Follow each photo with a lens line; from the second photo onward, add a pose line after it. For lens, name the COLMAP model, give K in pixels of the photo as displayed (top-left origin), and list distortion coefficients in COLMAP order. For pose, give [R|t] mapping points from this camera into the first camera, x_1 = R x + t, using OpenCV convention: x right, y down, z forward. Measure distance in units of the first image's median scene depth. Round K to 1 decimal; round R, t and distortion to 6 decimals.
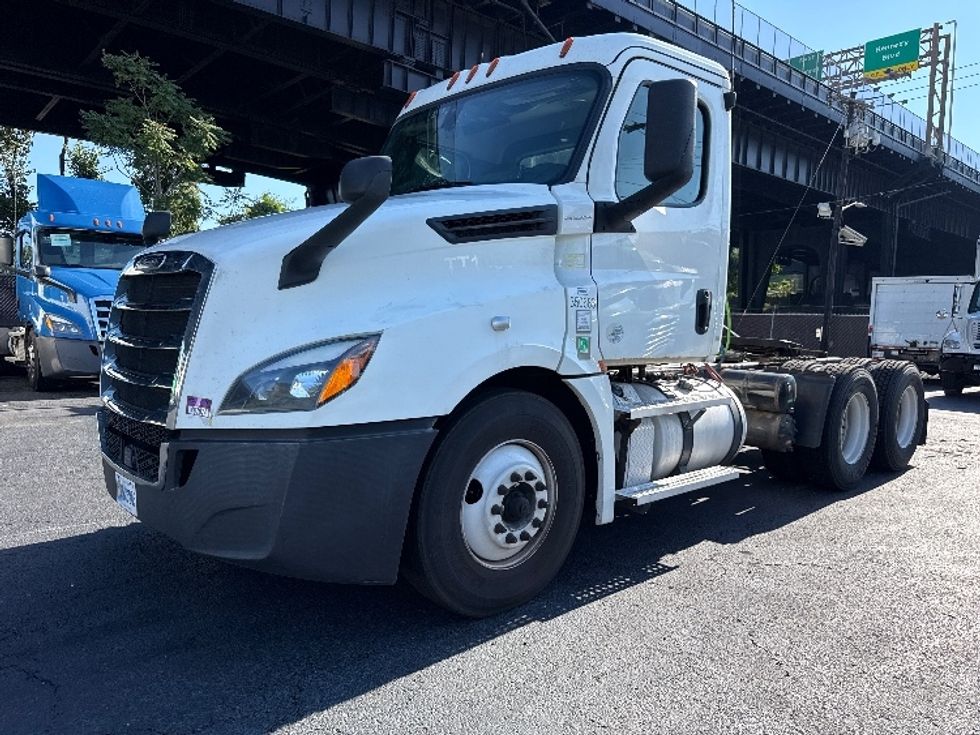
lens RADIAL K [[702.2, 0, 490.0], [0, 702.2, 367.5], [0, 0, 1]] dist [0.057385, -0.064309]
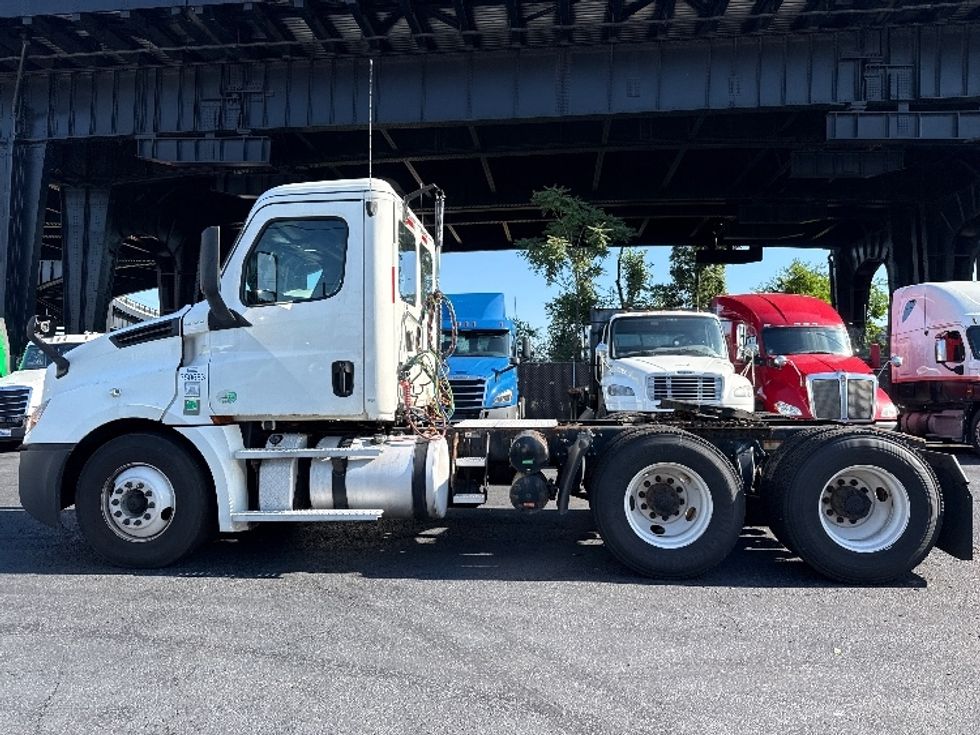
lens RADIAL K [[702.2, 0, 490.0], [0, 702.2, 367.5], [0, 0, 1]] dist [0.057385, -0.064309]
pose [[0.678930, -0.048277, -0.732615, 1.007743], [-0.026184, 0.995609, -0.089872, 0.004414], [0.733736, 0.080200, 0.674684, 0.255054]]
